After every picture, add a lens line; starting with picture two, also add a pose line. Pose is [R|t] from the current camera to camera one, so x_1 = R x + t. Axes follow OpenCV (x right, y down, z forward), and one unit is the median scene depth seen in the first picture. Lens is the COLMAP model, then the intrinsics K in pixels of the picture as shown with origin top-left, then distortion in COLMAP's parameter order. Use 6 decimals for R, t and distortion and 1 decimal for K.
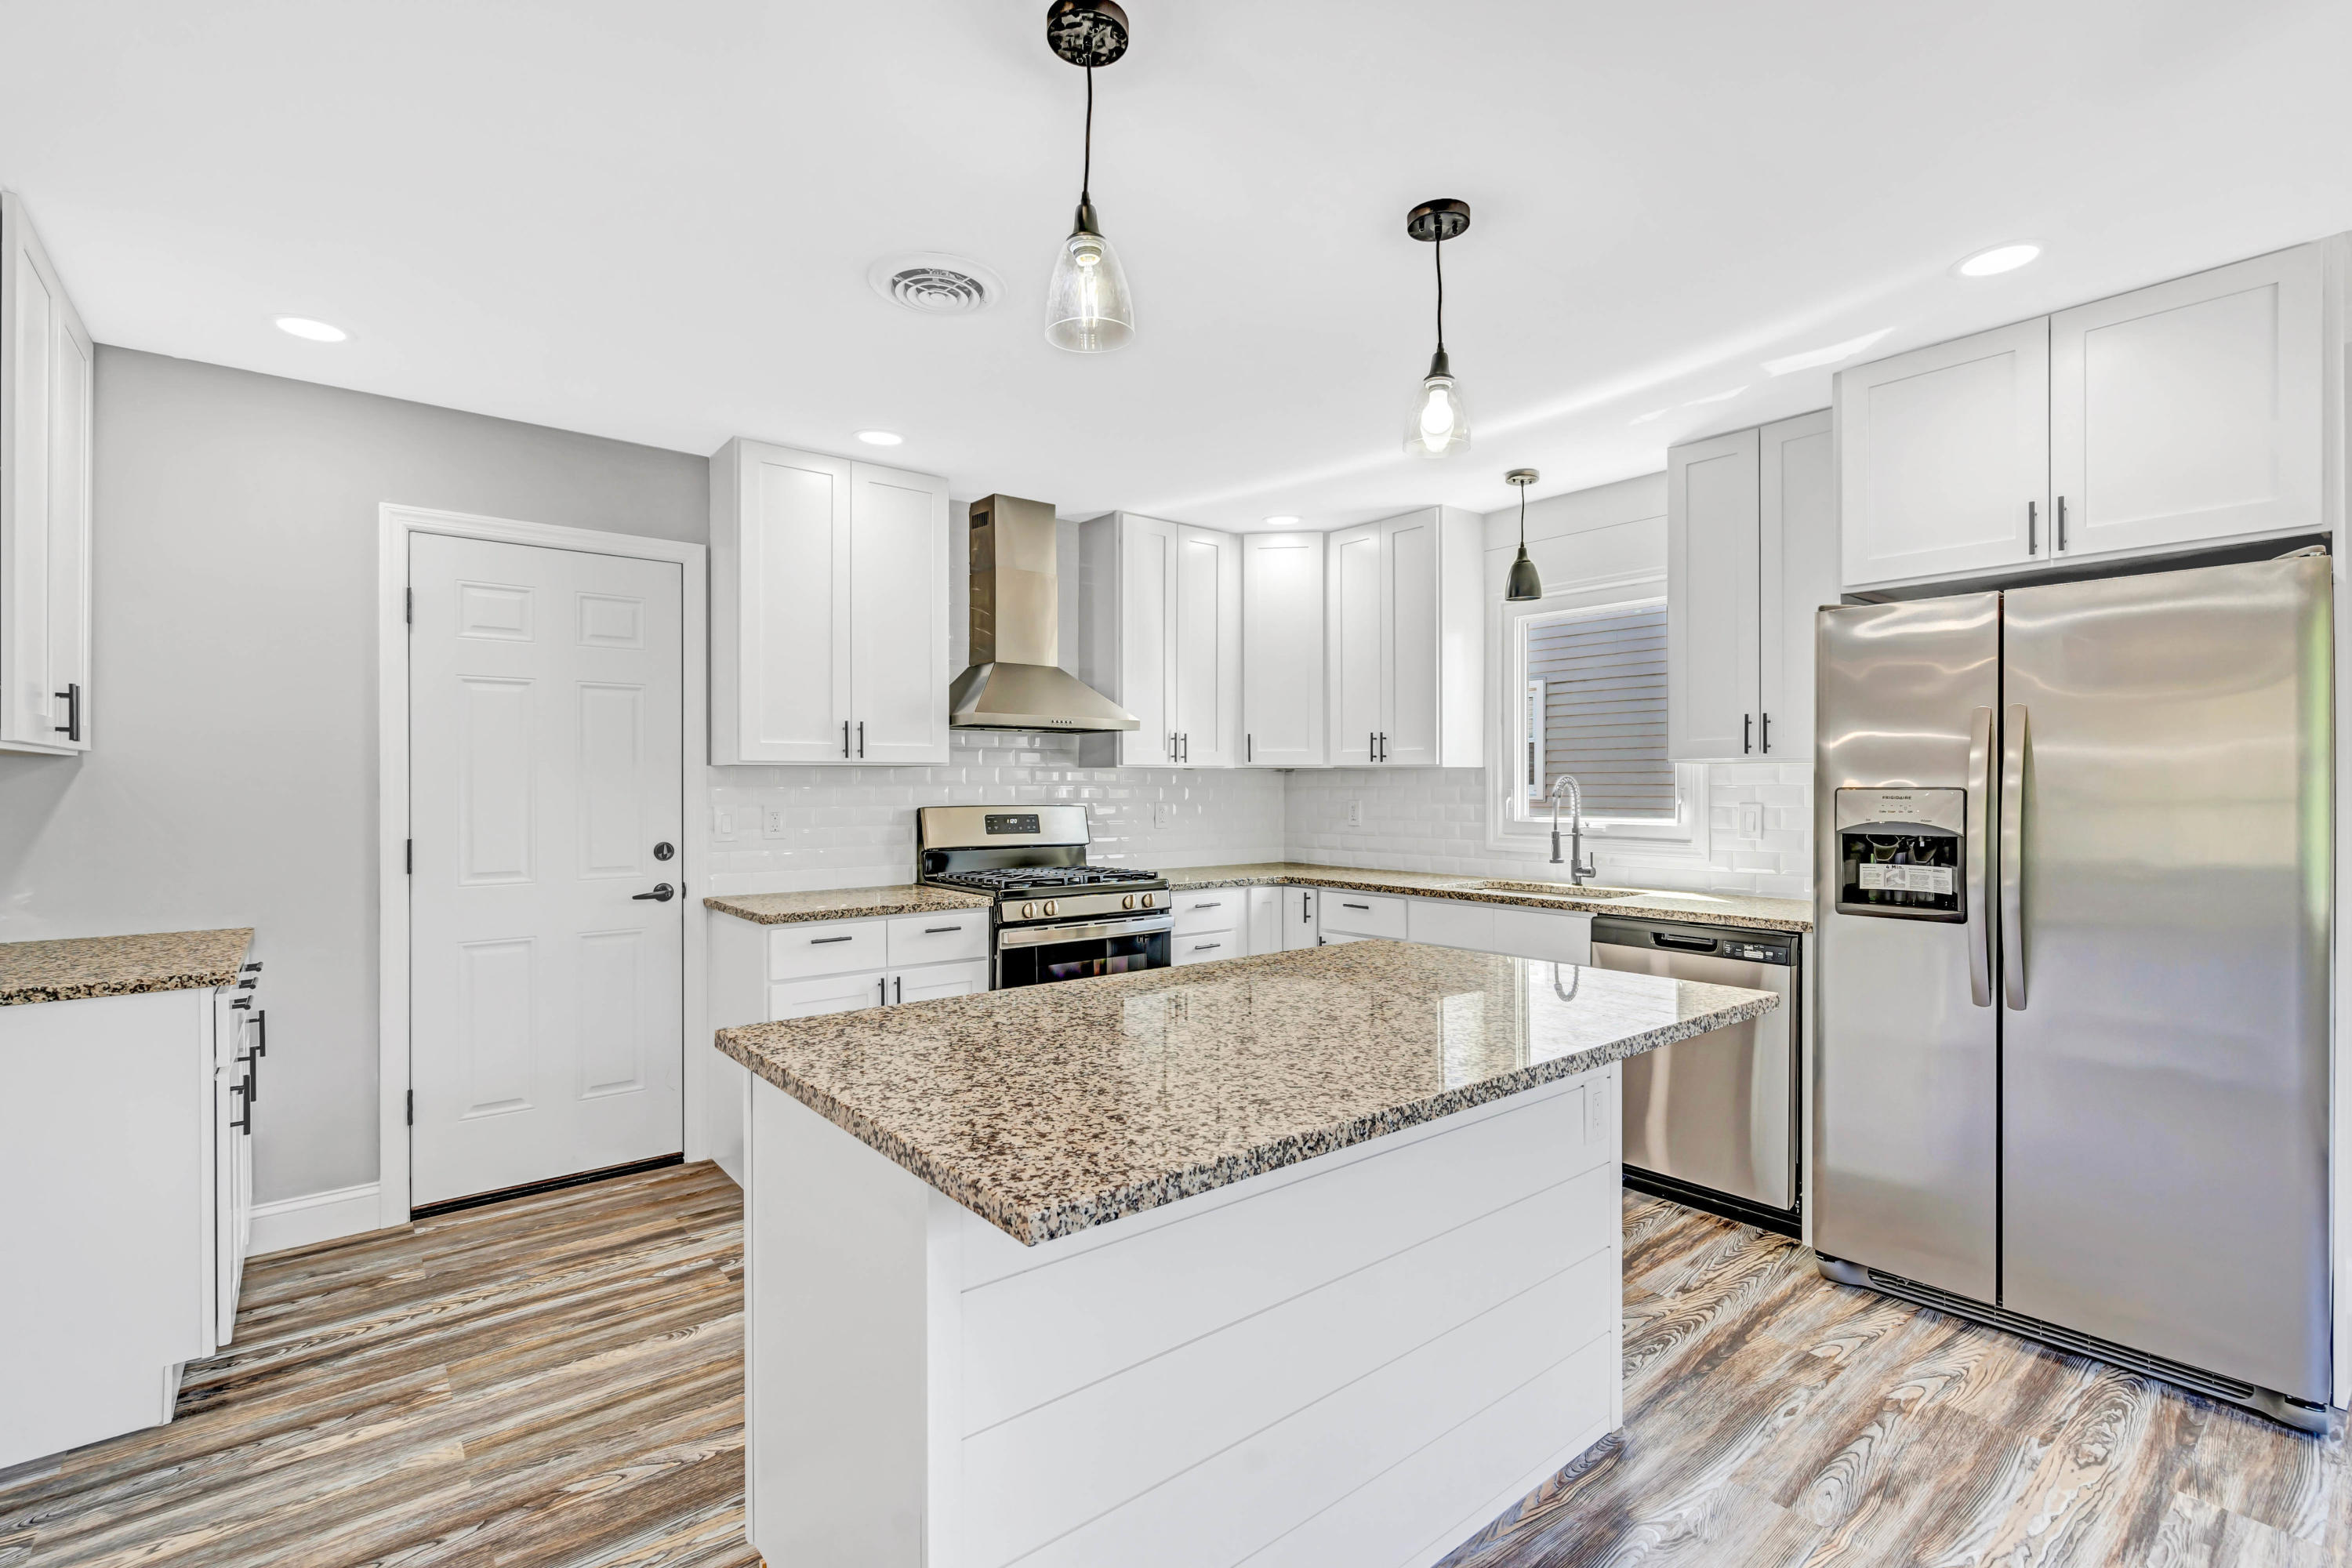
lens RADIAL K [[1059.7, 0, 1173.8], [0, 1059.7, 785.7], [0, 0, 1]] dist [-0.009882, 0.001723]
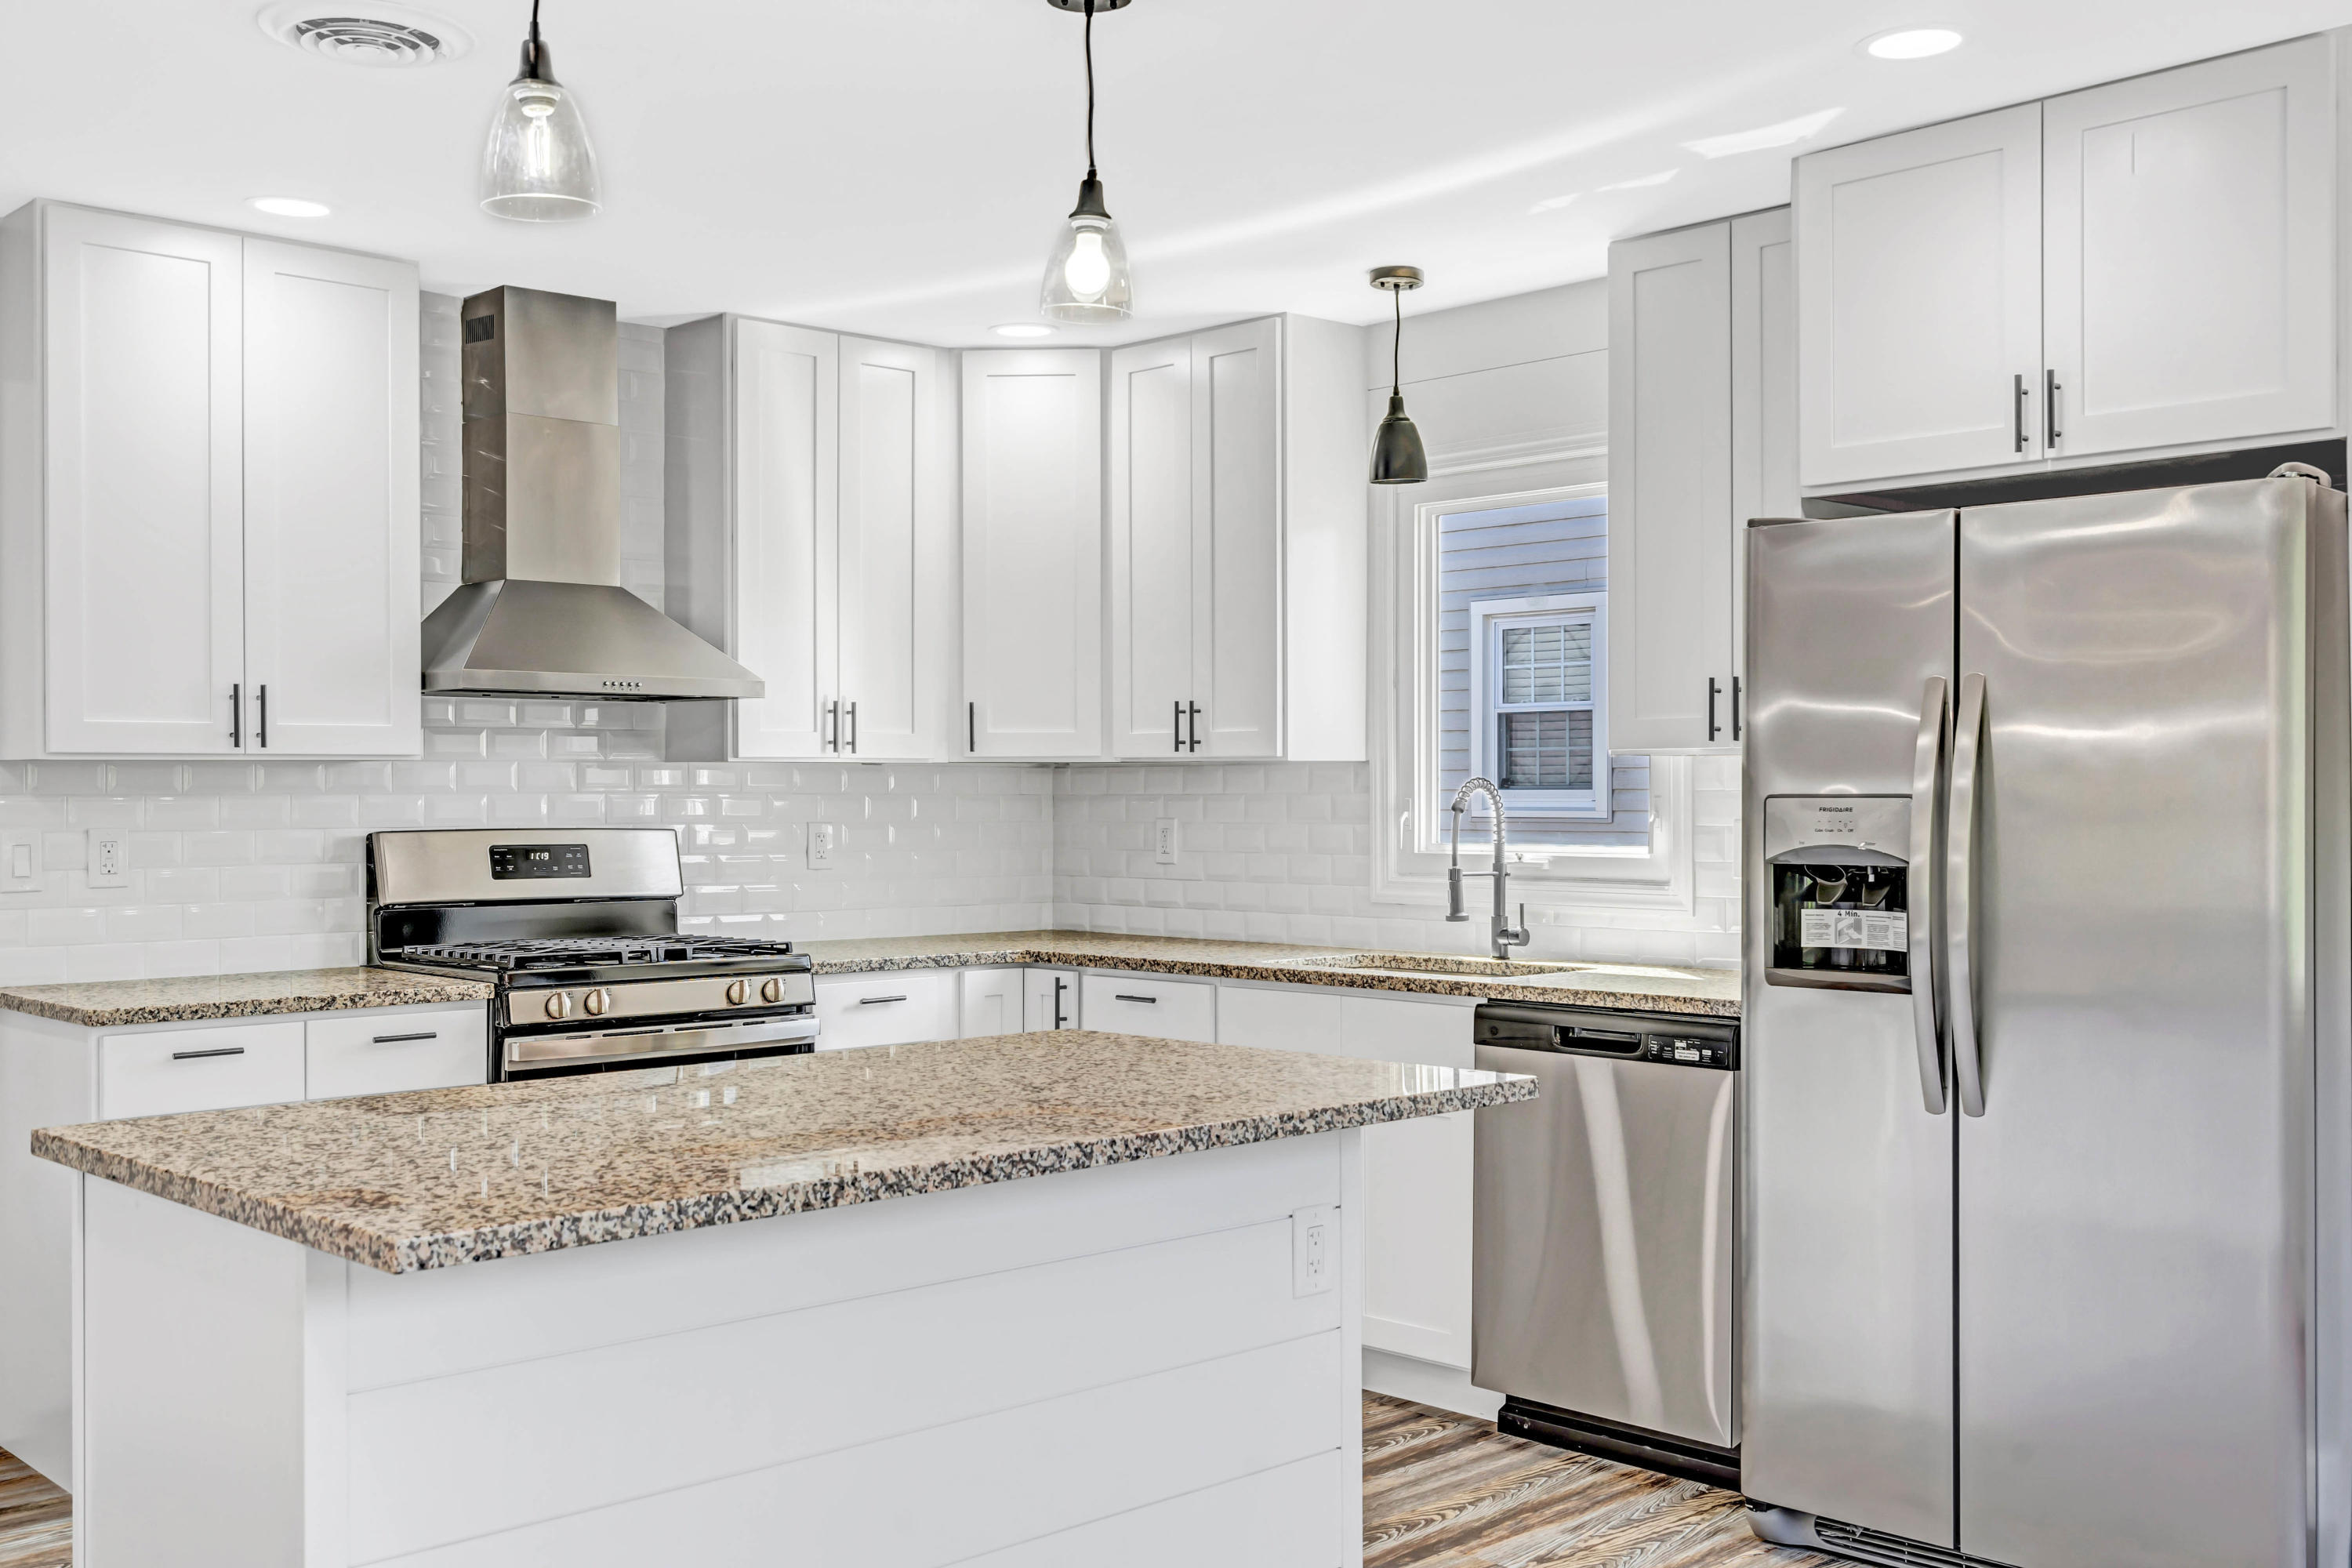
lens RADIAL K [[2254.8, 0, 1168.5], [0, 2254.8, 784.6], [0, 0, 1]] dist [0.001310, 0.000000]
pose [[0.996598, -0.002086, 0.082386, 0.112324], [0.002329, 0.999993, -0.002857, -0.001129], [-0.082380, 0.003039, 0.996596, -0.314240]]
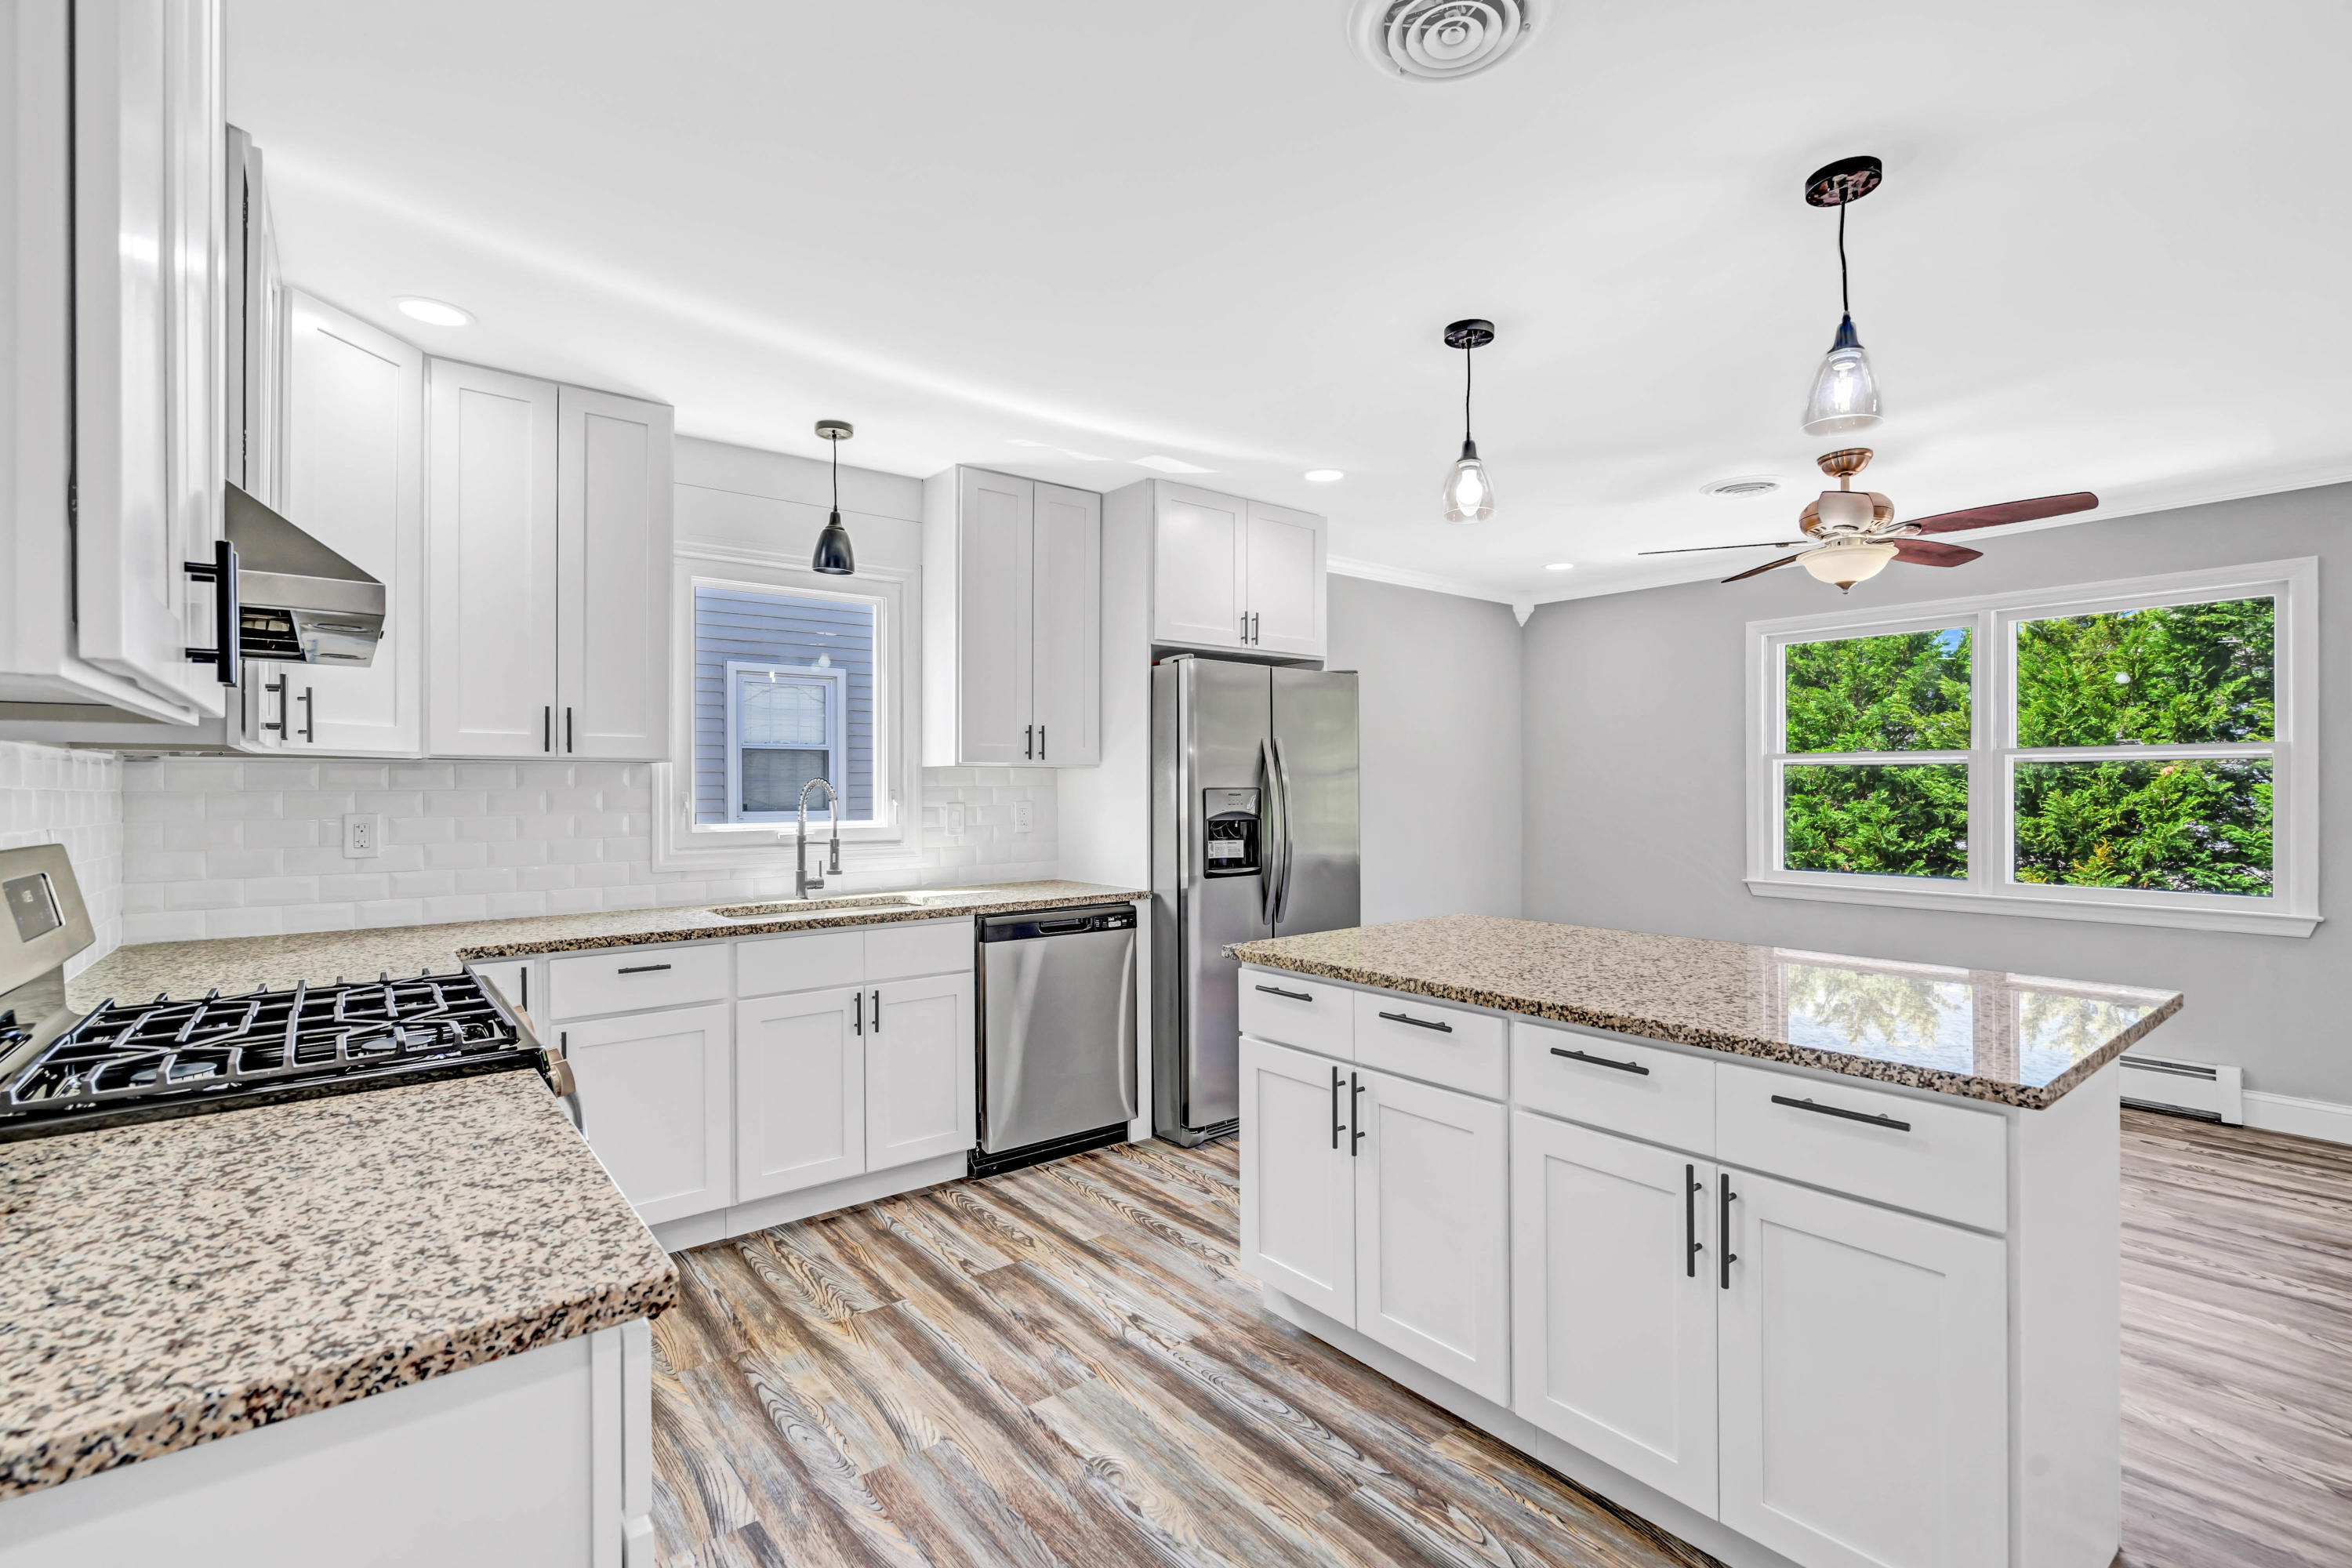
lens RADIAL K [[1059.7, 0, 1156.5], [0, 1059.7, 784.2], [0, 0, 1]] dist [-0.009882, 0.001723]
pose [[0.018013, -0.002780, 0.999834, -0.631233], [0.001288, 0.999995, 0.002757, -0.005786], [-0.999837, 0.001238, 0.018017, 0.856196]]
